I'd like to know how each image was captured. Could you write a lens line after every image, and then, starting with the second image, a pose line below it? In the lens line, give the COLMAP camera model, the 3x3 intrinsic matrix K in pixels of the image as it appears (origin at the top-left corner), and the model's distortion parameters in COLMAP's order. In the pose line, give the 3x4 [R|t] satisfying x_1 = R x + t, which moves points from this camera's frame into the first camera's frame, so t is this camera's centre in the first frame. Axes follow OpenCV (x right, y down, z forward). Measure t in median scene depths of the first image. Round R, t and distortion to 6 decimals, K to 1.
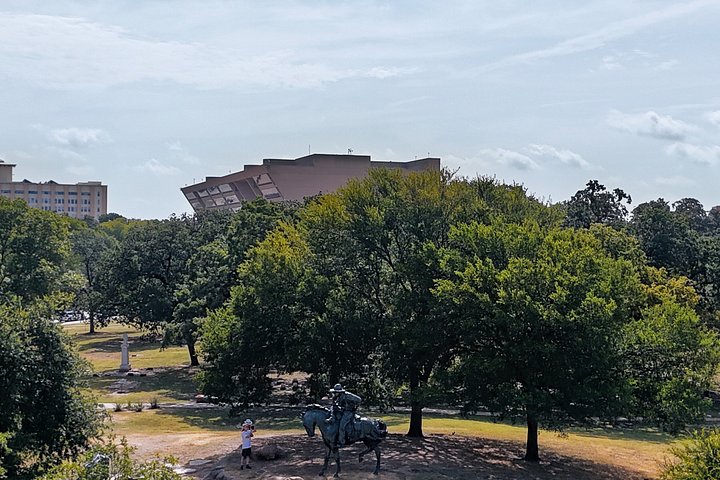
lens RADIAL K [[627.4, 0, 363.3], [0, 627.4, 241.3], [0, 0, 1]] dist [0.089976, -0.114673]
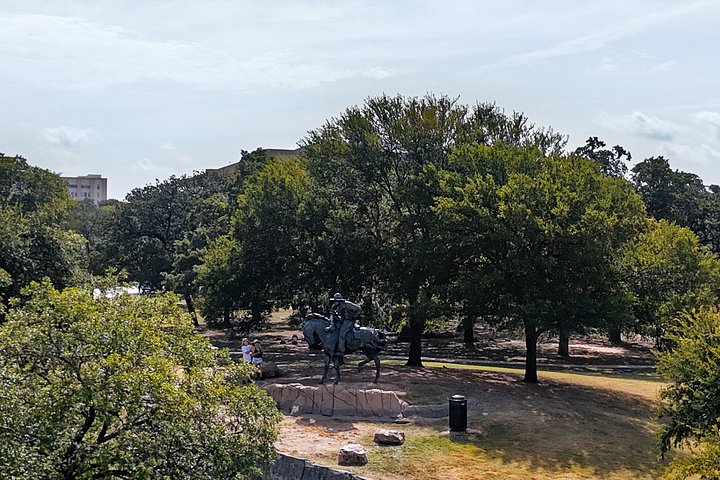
lens RADIAL K [[627.4, 0, 363.3], [0, 627.4, 241.3], [0, 0, 1]] dist [0.089976, -0.114673]
pose [[0.999994, 0.003463, 0.000912, -0.000791], [-0.003461, 0.999991, -0.002491, 0.121610], [-0.000920, 0.002488, 0.999996, -0.001319]]
